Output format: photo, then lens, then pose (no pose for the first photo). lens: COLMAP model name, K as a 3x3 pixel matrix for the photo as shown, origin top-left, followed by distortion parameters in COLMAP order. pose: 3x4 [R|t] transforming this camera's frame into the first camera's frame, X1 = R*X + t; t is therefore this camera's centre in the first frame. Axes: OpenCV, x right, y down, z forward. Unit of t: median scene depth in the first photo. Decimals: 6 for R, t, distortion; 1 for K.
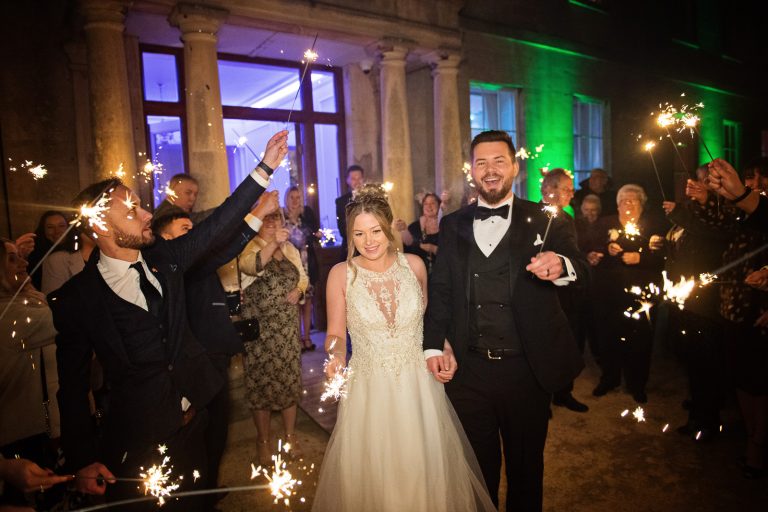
lens RADIAL K [[536.5, 0, 384.2], [0, 536.5, 254.7], [0, 0, 1]] dist [-0.037488, -0.007997]
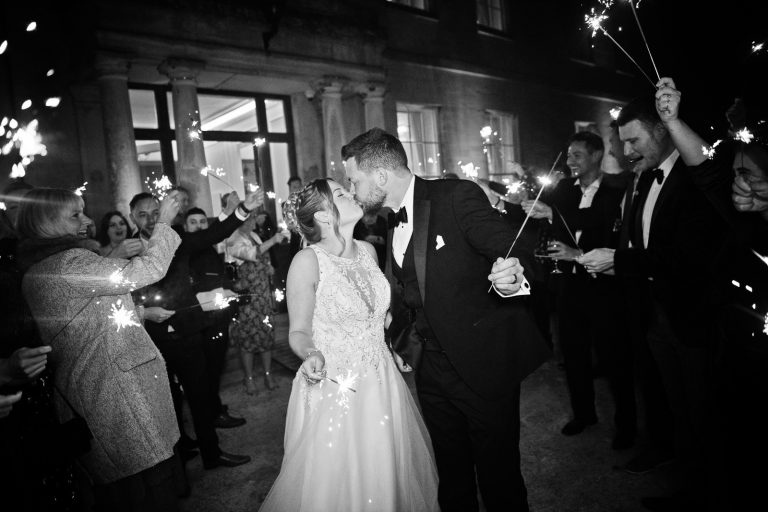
lens RADIAL K [[536.5, 0, 385.0], [0, 536.5, 255.2], [0, 0, 1]] dist [-0.037488, -0.007997]
pose [[0.994066, -0.042612, 0.100089, -0.001030], [0.043817, 0.998991, -0.009870, 0.038447], [-0.099567, 0.014197, 0.994930, -0.252827]]
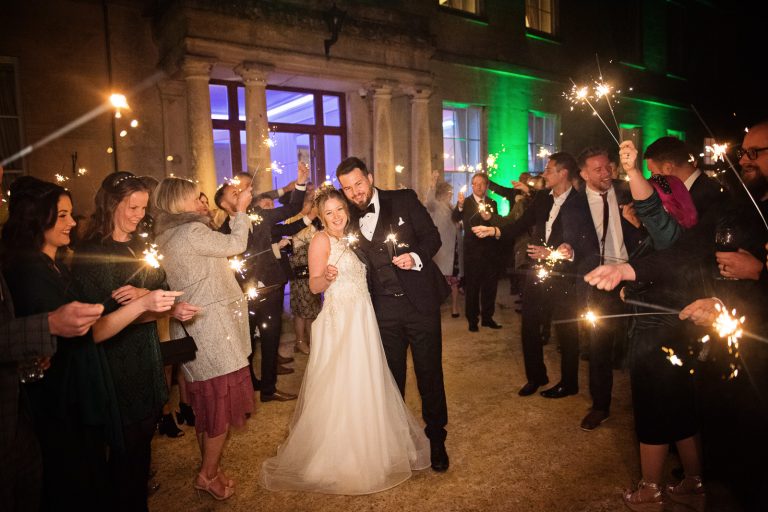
lens RADIAL K [[536.5, 0, 385.3], [0, 536.5, 258.6], [0, 0, 1]] dist [-0.037488, -0.007997]
pose [[0.999691, 0.017311, 0.017825, 0.005926], [-0.017647, 0.999666, 0.018883, 0.043379], [-0.017492, -0.019192, 0.999663, -0.390851]]
